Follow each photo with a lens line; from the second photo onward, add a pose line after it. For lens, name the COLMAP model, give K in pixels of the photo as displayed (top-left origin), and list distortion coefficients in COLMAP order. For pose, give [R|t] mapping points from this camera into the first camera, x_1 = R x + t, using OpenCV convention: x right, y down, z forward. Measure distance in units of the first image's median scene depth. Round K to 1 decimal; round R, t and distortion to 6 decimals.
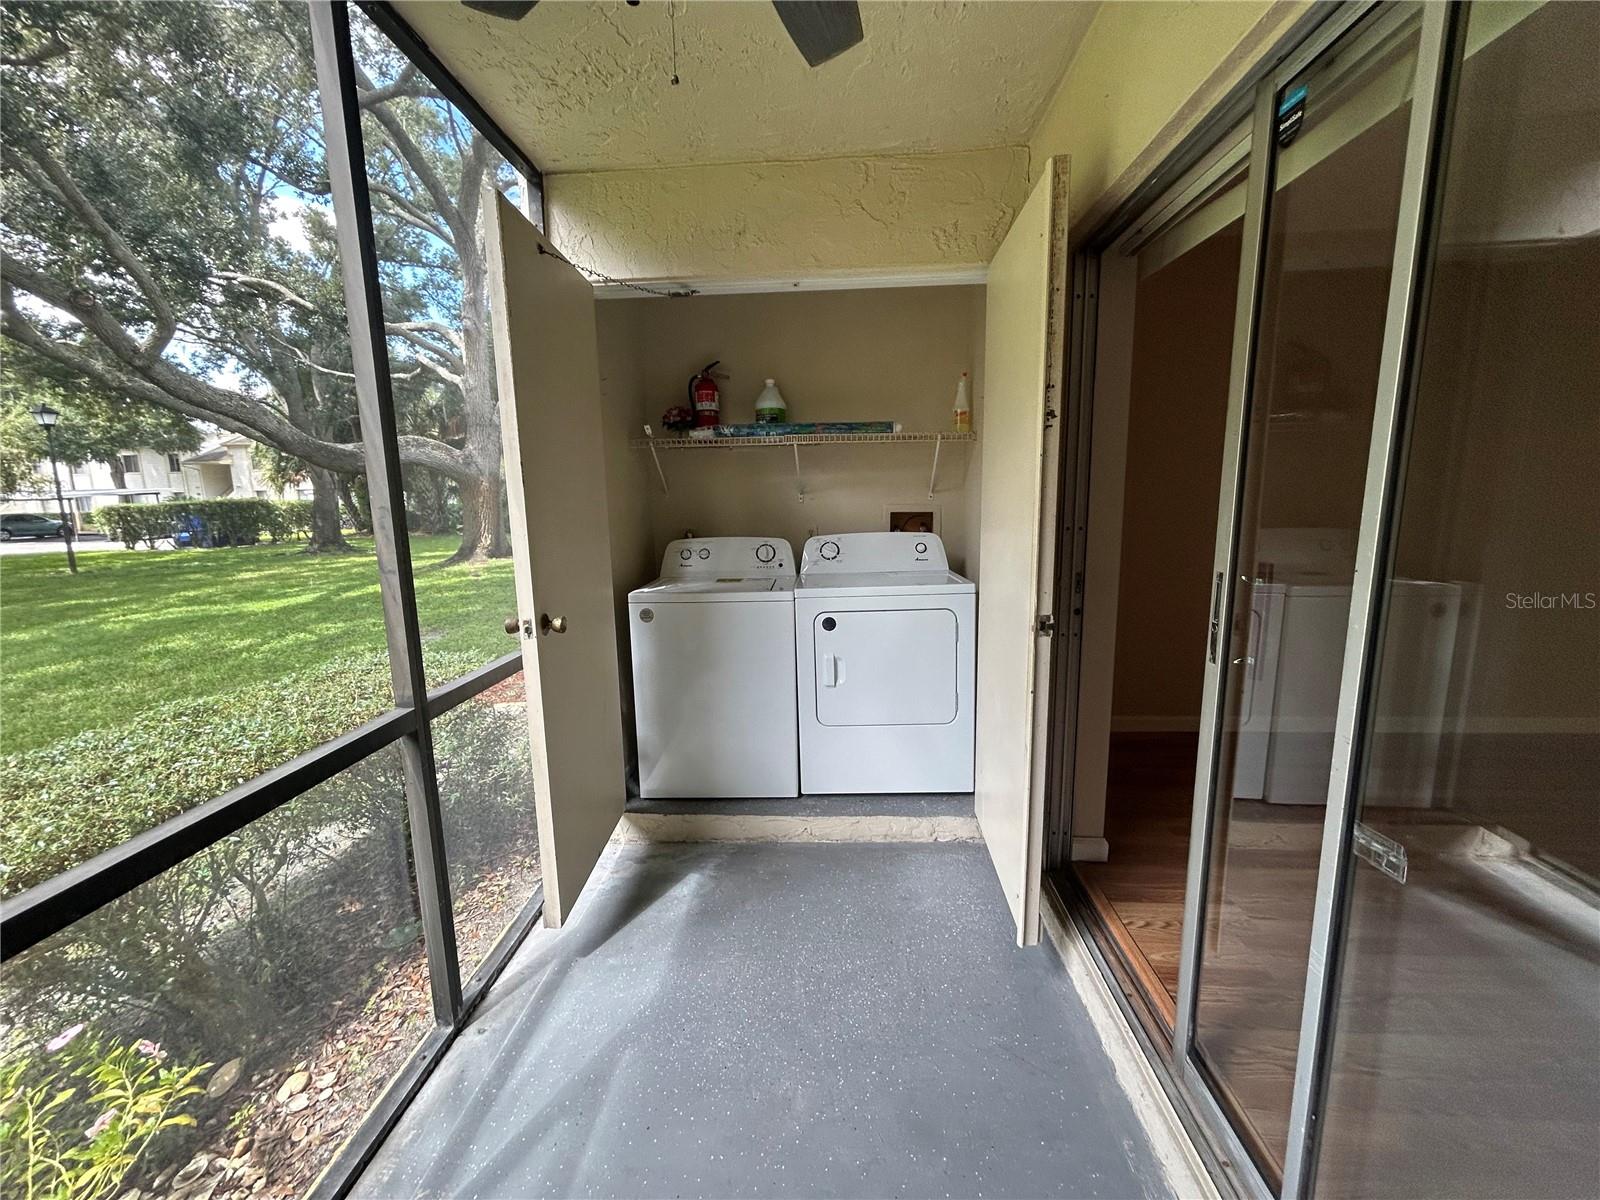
lens RADIAL K [[645.9, 0, 802.3], [0, 645.9, 597.1], [0, 0, 1]] dist [-0.002775, 0.001910]
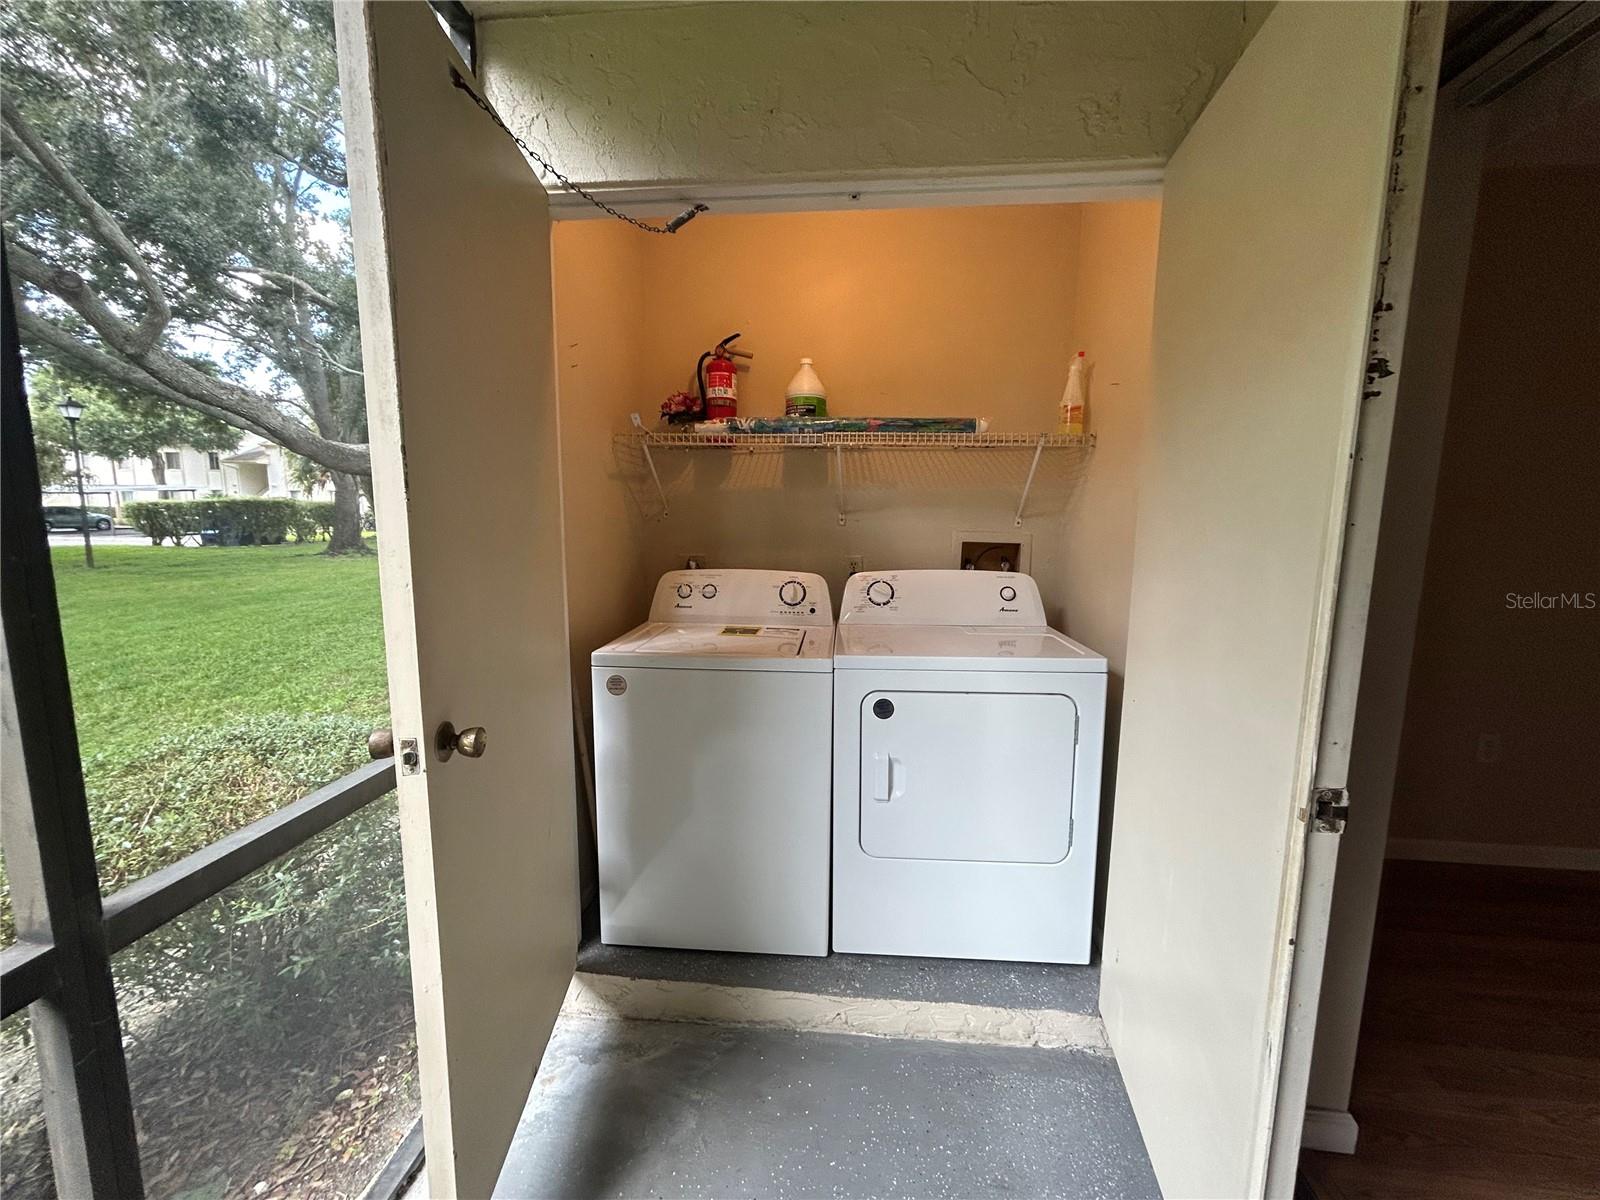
lens RADIAL K [[645.9, 0, 801.3], [0, 645.9, 602.2], [0, 0, 1]] dist [-0.002775, 0.001910]
pose [[0.998752, 0.034968, -0.035673, -0.019895], [-0.035505, 0.999264, -0.014536, -0.046710], [0.035139, 0.015784, 0.999258, 0.262829]]
